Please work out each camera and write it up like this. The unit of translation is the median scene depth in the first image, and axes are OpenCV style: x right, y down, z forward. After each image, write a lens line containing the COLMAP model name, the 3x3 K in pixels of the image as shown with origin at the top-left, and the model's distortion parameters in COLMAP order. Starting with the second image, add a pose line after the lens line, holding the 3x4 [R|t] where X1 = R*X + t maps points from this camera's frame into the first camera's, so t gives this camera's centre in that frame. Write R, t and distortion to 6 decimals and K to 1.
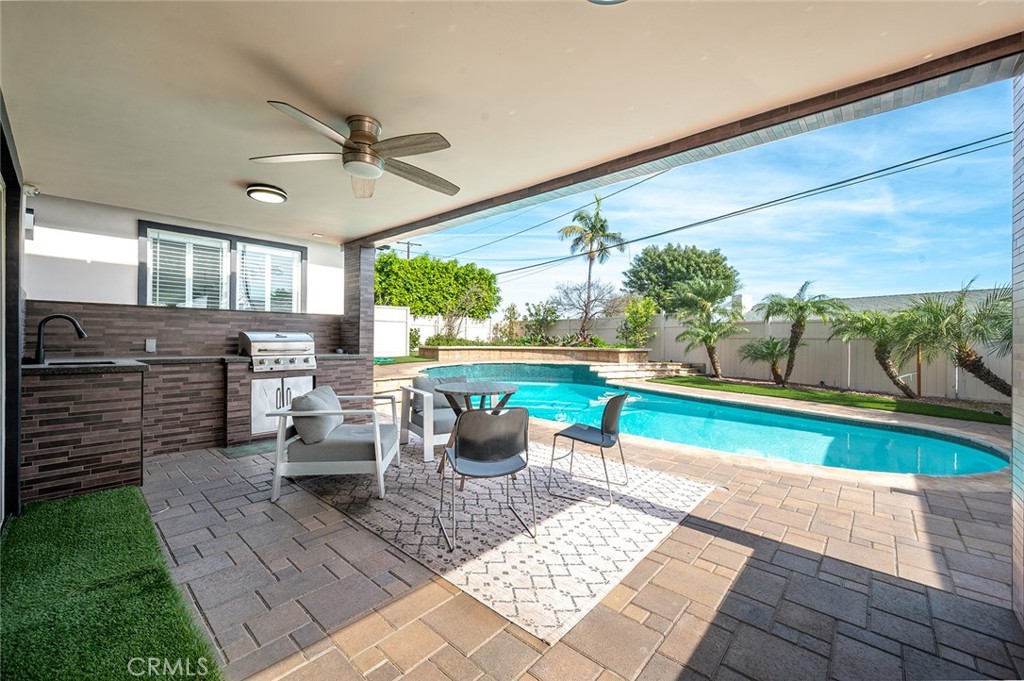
lens RADIAL K [[408.5, 0, 512.0], [0, 408.5, 340.5], [0, 0, 1]] dist [0.001598, 0.000002]
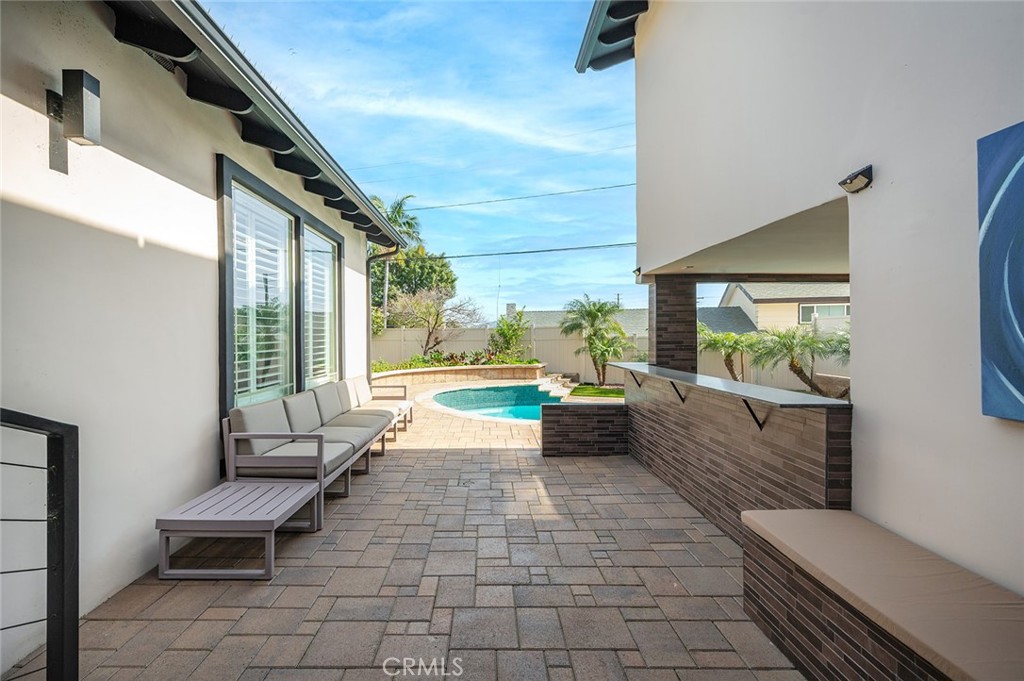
lens RADIAL K [[454.4, 0, 483.1], [0, 454.4, 337.7], [0, 0, 1]] dist [-0.000573, -0.000099]
pose [[0.747766, -0.017202, 0.663739, -1.410471], [0.015959, 0.999841, 0.007934, -0.143163], [-0.663770, 0.004660, 0.747922, 0.637492]]
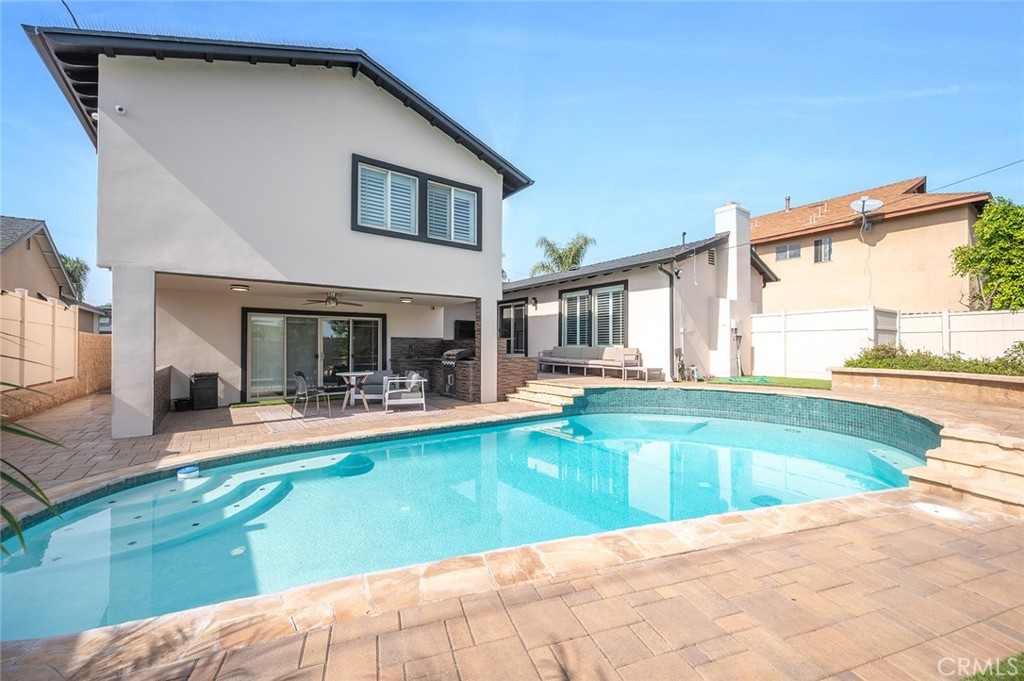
lens RADIAL K [[408.5, 0, 512.0], [0, 408.5, 340.5], [0, 0, 1]] dist [0.001598, 0.000002]
pose [[-0.205271, -0.024406, -0.978401, 1.385975], [-0.008674, 0.999695, -0.023117, -0.018638], [0.978667, 0.003741, -0.205420, 1.615050]]
